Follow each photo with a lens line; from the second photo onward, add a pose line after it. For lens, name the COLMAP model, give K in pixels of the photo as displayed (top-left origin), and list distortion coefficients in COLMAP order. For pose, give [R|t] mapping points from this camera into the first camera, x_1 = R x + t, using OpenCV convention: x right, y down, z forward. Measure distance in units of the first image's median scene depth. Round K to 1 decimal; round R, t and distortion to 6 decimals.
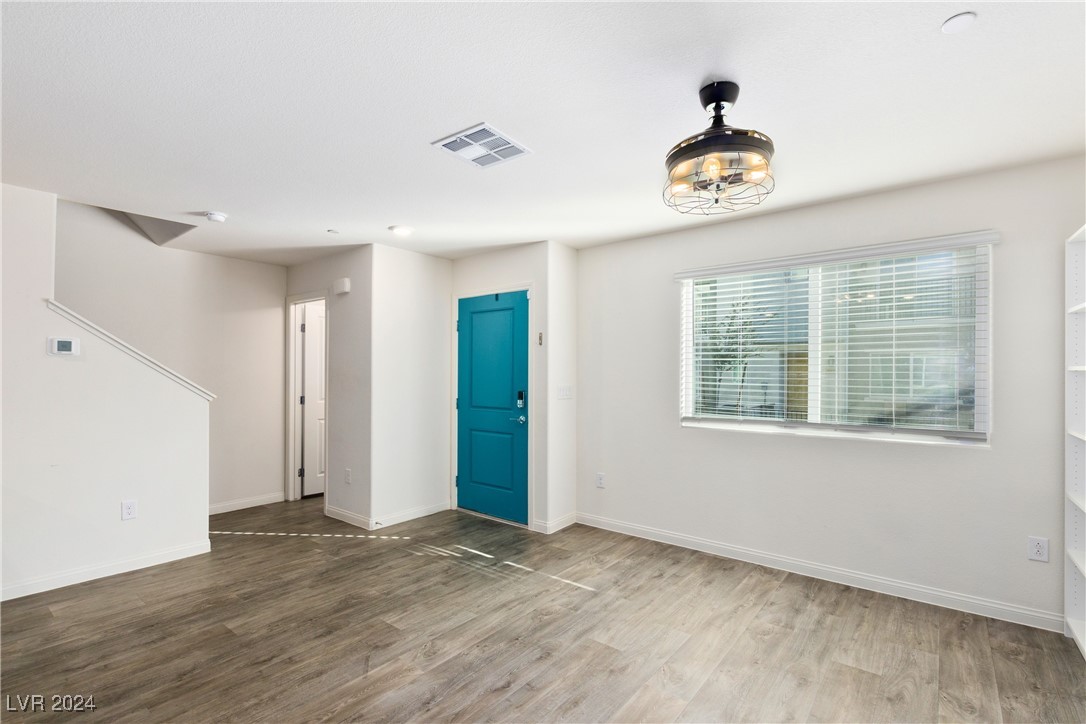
lens RADIAL K [[503.0, 0, 547.3], [0, 503.0, 373.7], [0, 0, 1]] dist [-0.000228, -0.000952]
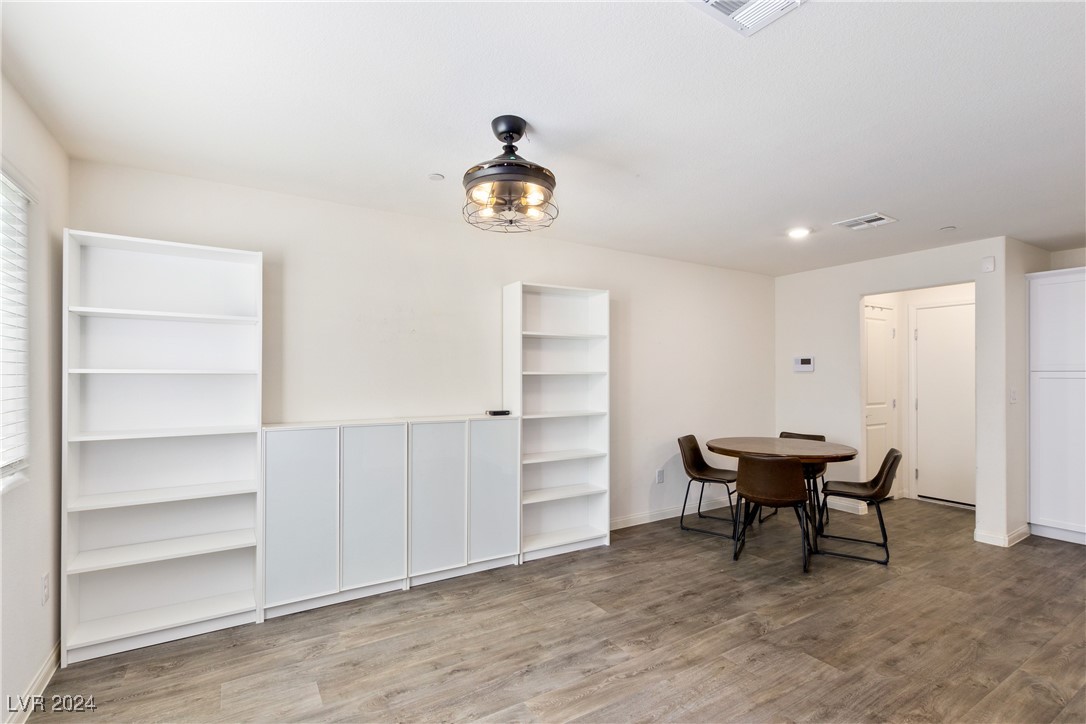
lens RADIAL K [[503.0, 0, 547.3], [0, 503.0, 373.7], [0, 0, 1]] dist [-0.000228, -0.000952]
pose [[-0.940304, -0.000986, 0.340333, -0.054794], [-0.001070, 0.999999, -0.000061, -0.006358], [-0.340333, -0.000421, -0.940305, 1.028540]]
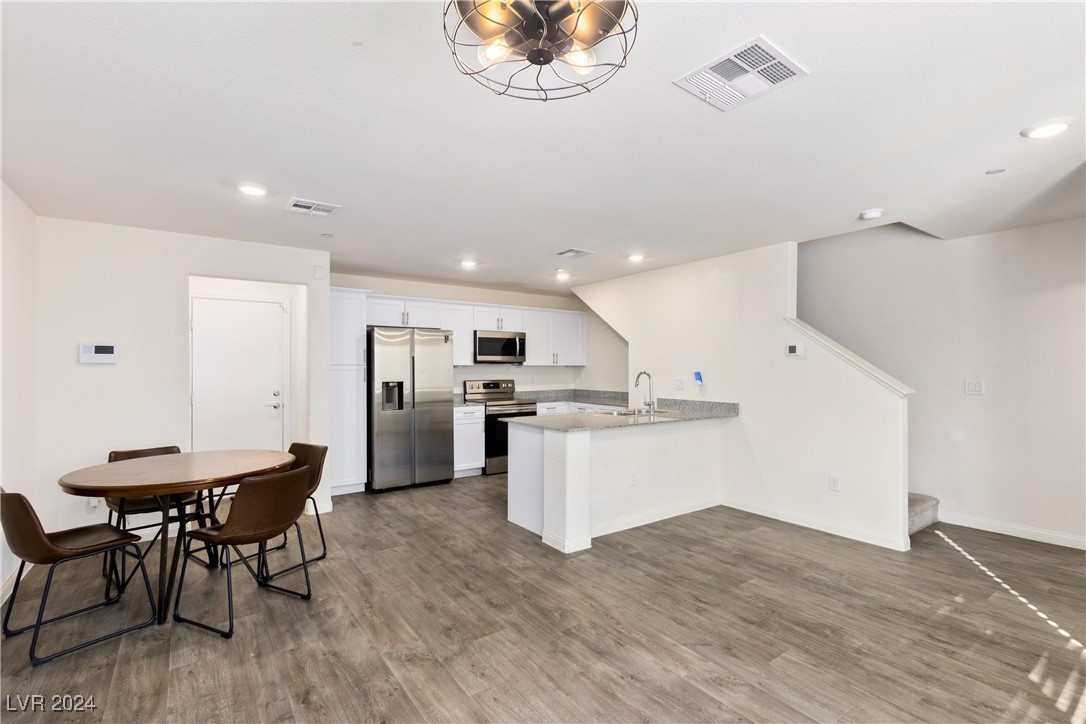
lens RADIAL K [[496.2, 0, 546.7], [0, 496.2, 364.4], [0, 0, 1]] dist [-0.000024, -0.001001]
pose [[-0.276064, -0.007916, -0.961107, 0.440241], [0.001441, 0.999962, -0.008649, -0.002414], [0.961138, -0.003772, -0.276042, 0.589830]]
